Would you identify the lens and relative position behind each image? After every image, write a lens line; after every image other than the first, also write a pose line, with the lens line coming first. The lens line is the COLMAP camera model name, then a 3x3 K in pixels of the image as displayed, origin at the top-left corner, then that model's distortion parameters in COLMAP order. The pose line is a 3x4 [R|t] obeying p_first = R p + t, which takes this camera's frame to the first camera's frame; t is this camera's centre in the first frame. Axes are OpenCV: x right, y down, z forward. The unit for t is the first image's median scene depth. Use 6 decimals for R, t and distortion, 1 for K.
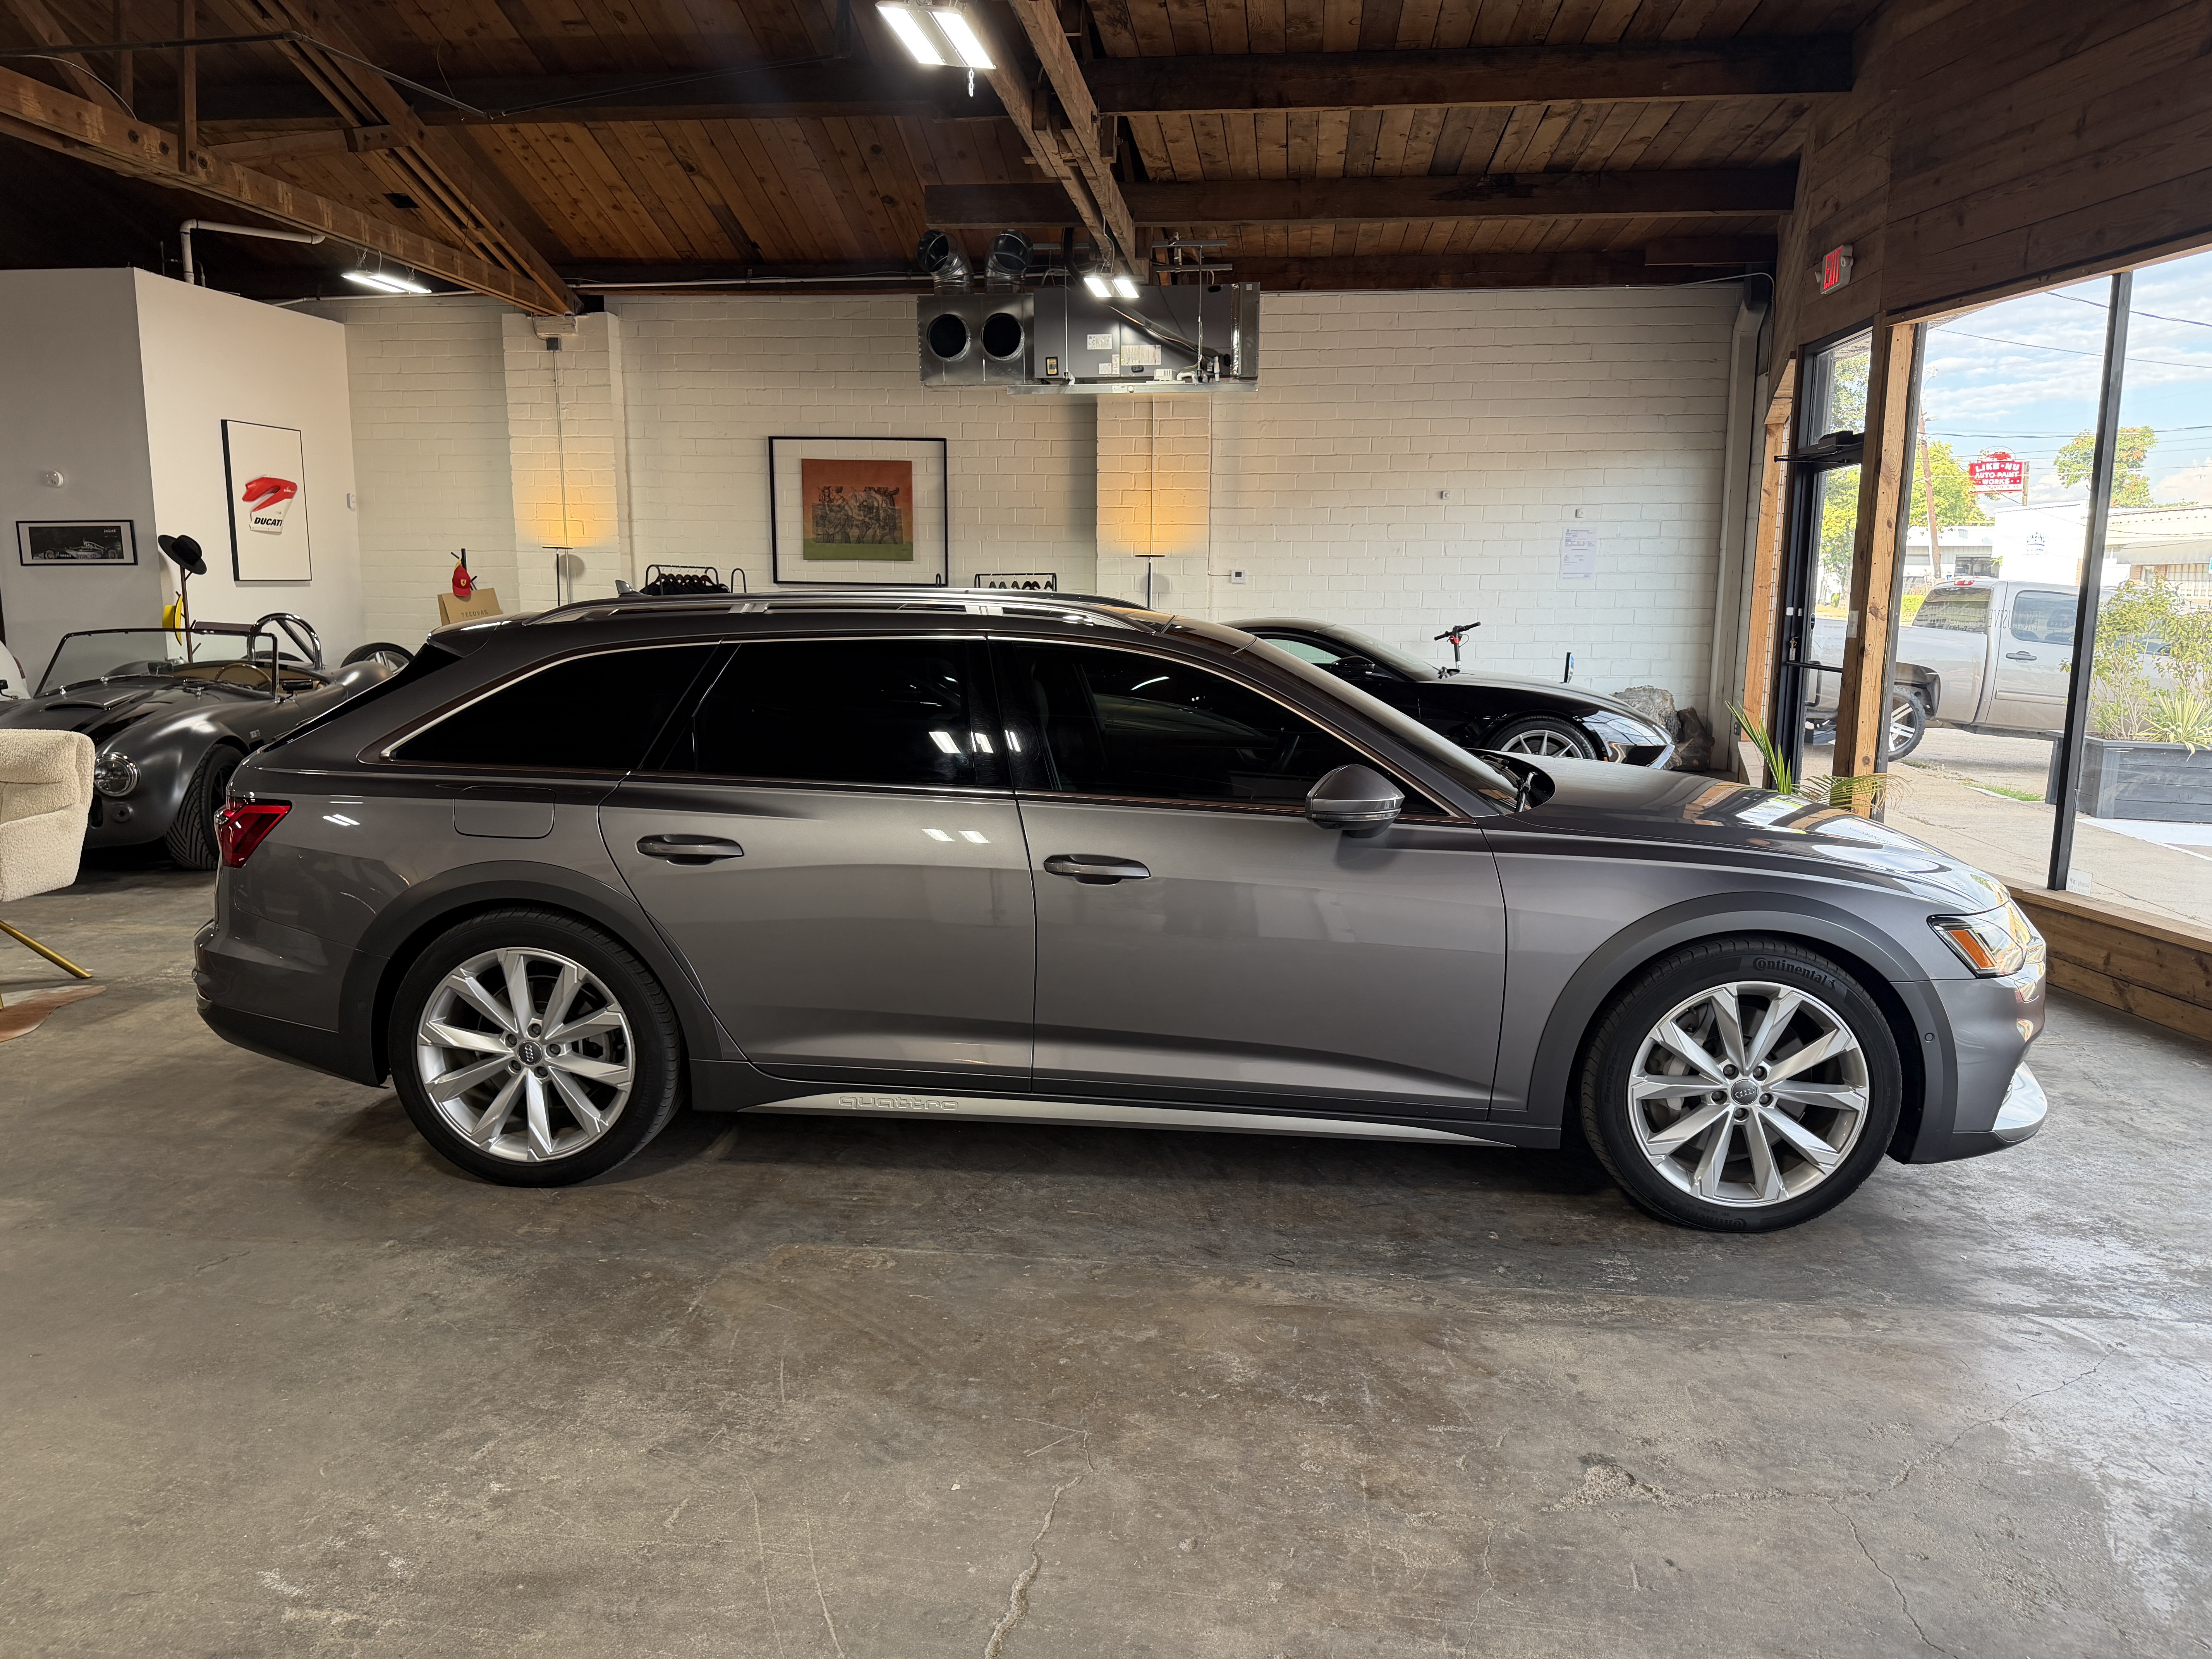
lens RADIAL K [[1558.3, 0, 1100.1], [0, 1558.3, 899.9], [0, 0, 1]] dist [0.072753, -0.079610]
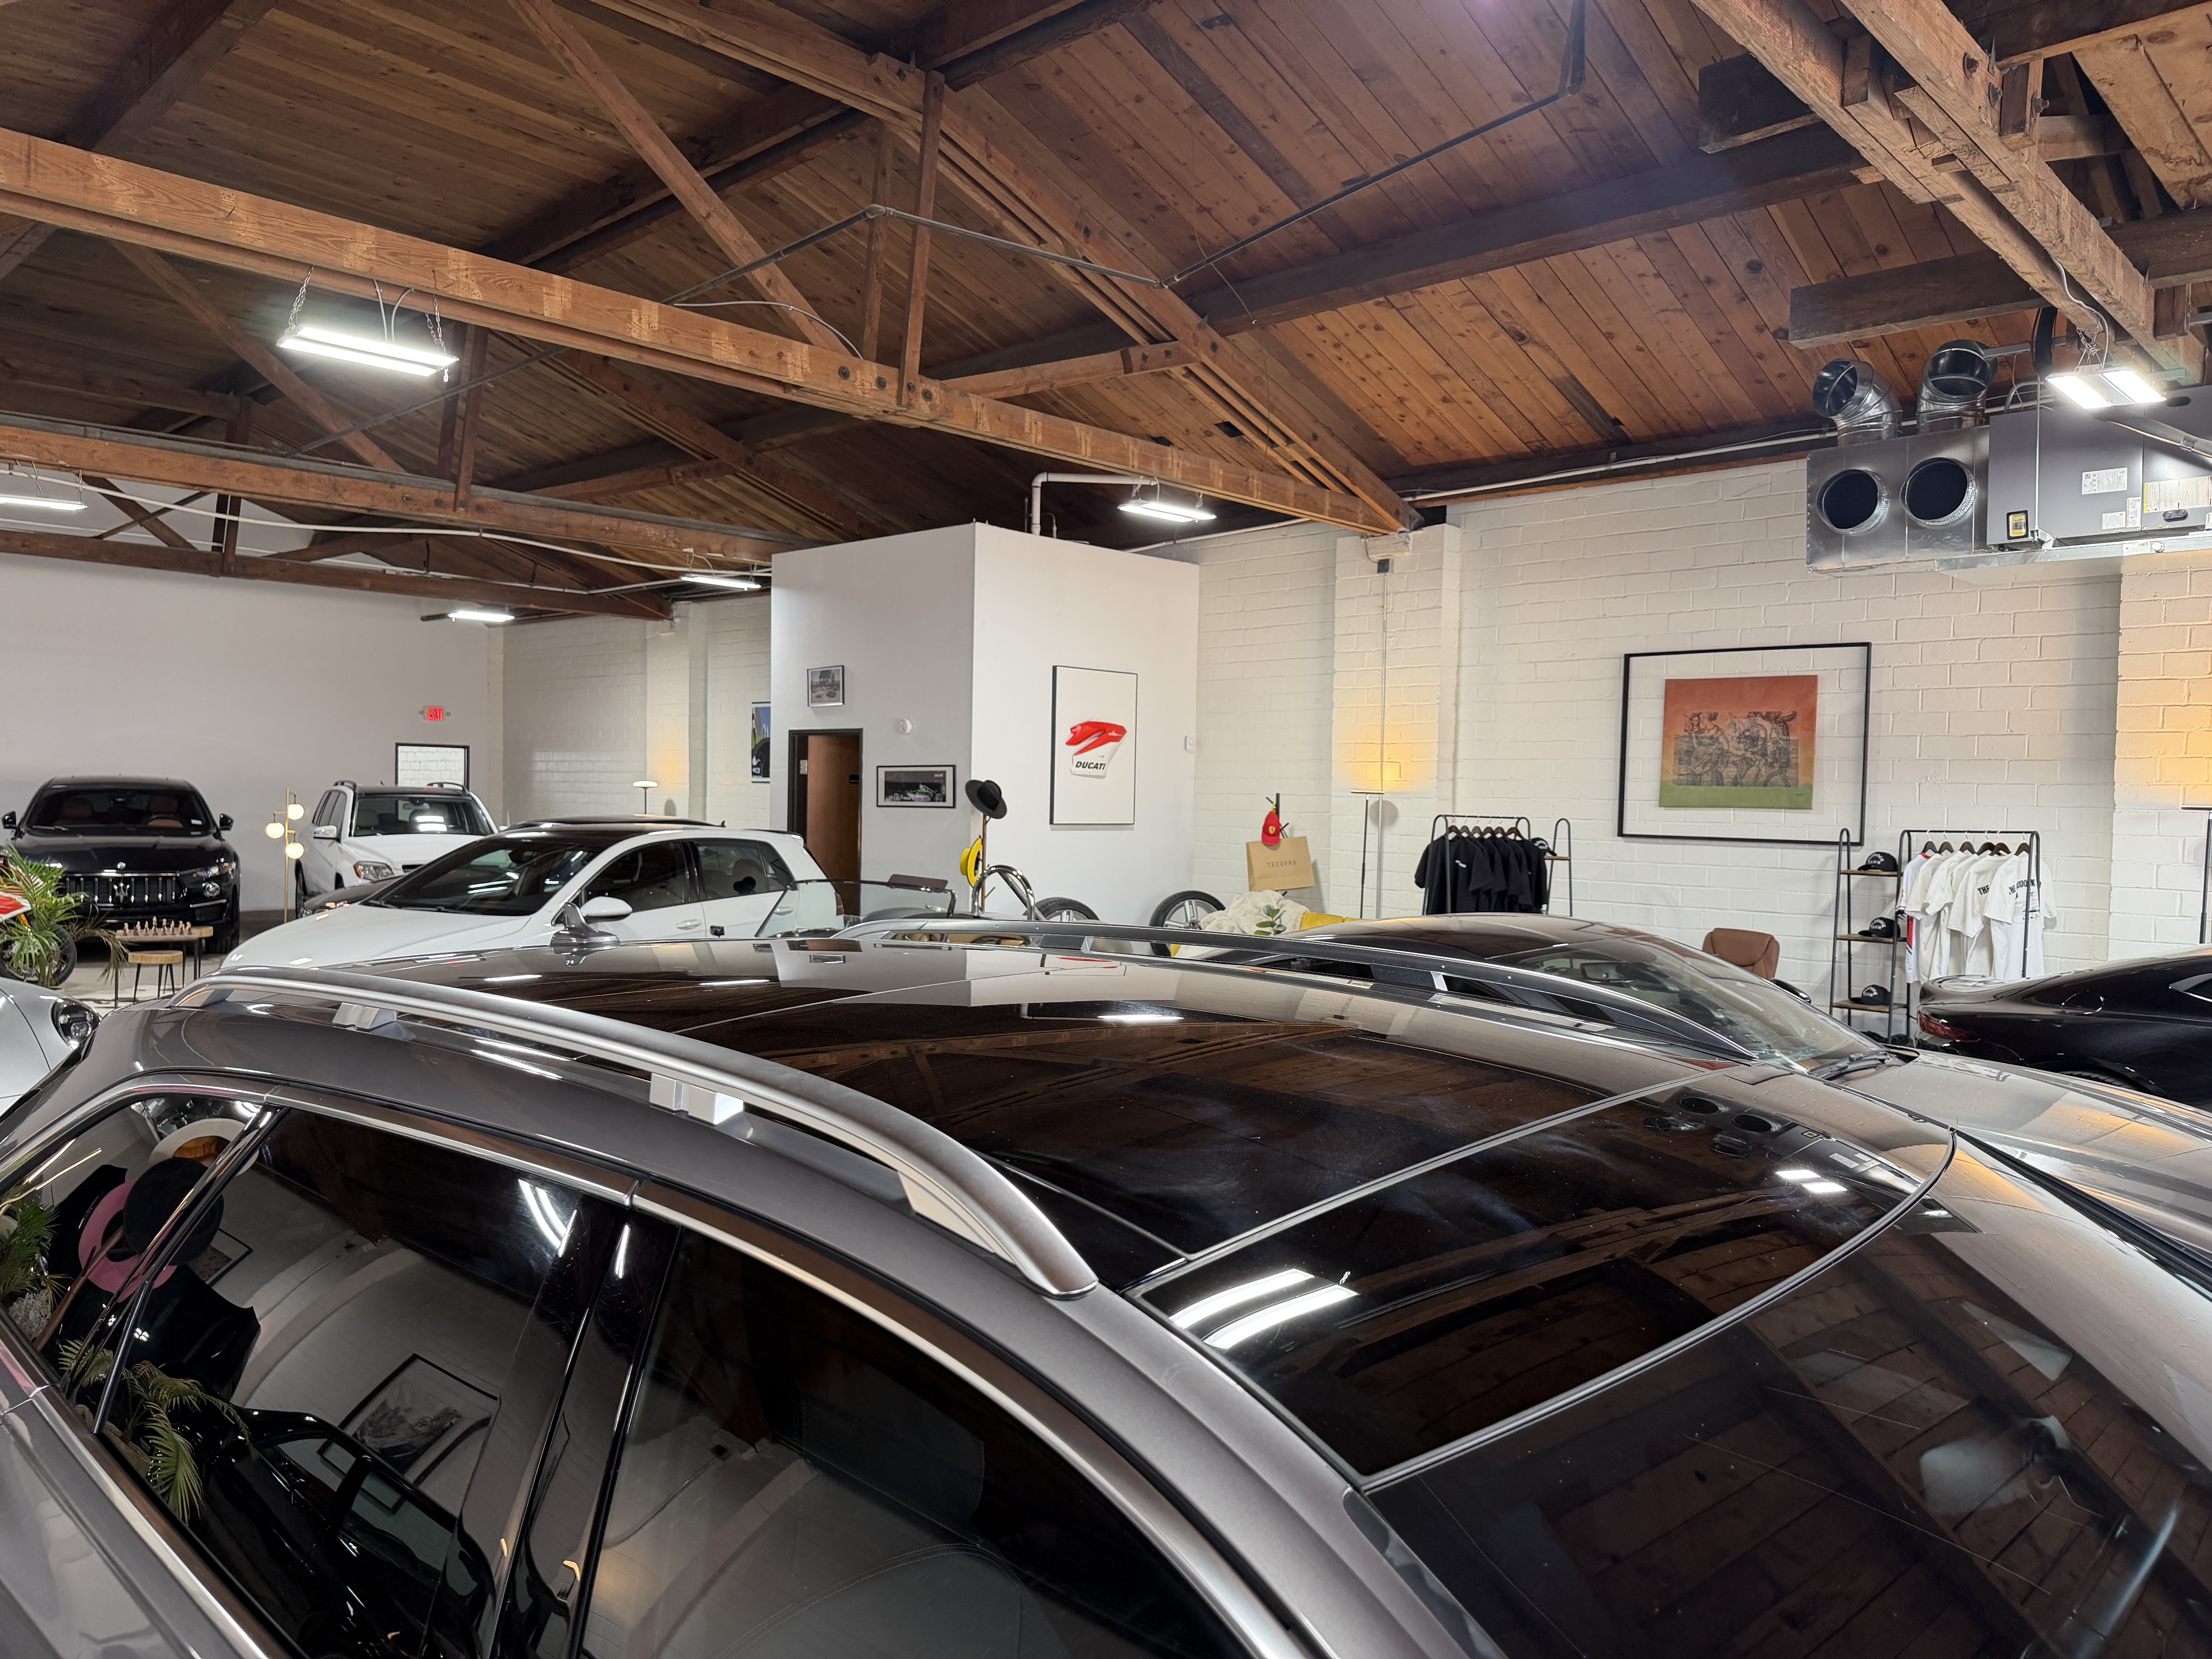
lens RADIAL K [[1558.3, 0, 1100.1], [0, 1558.3, 899.9], [0, 0, 1]] dist [0.072753, -0.079610]
pose [[0.797305, 0.050386, -0.601470, 0.066482], [-0.135920, 0.985902, -0.097584, -0.068961], [0.588073, 0.159556, 0.792913, 0.272298]]
